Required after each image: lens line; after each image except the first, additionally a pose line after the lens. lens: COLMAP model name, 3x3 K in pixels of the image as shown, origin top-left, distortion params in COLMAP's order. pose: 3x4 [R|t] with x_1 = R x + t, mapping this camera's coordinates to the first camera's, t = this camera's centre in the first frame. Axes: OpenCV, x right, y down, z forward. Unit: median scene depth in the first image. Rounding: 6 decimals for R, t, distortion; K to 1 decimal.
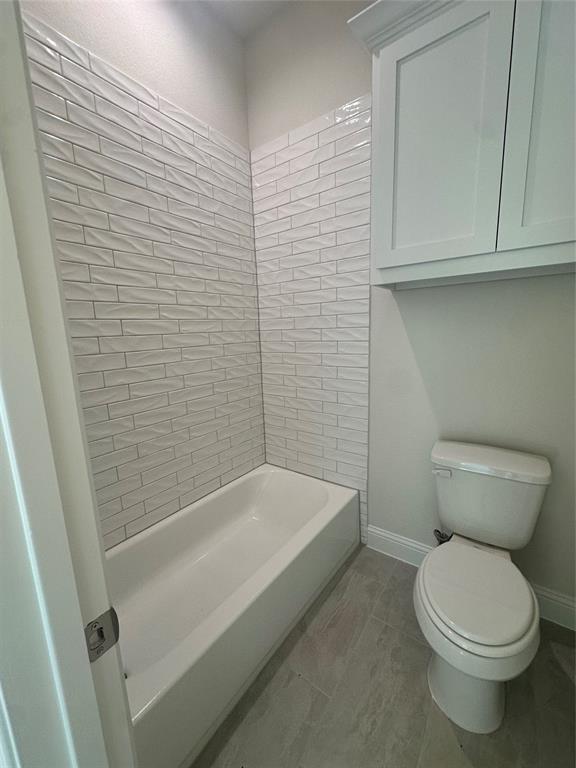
lens RADIAL K [[305.8, 0, 288.0], [0, 305.8, 384.0], [0, 0, 1]] dist [-0.002023, -0.000276]
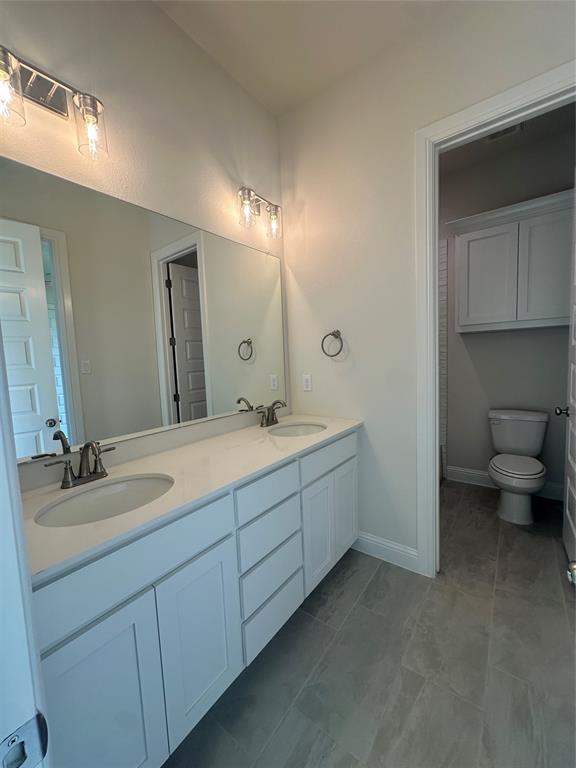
lens RADIAL K [[305.8, 0, 288.0], [0, 305.8, 384.0], [0, 0, 1]] dist [-0.002023, -0.000276]
pose [[0.999923, -0.000645, -0.012380, -0.965645], [-0.000523, 0.995560, -0.094127, 0.256089], [0.012386, 0.094126, 0.995483, -1.211901]]
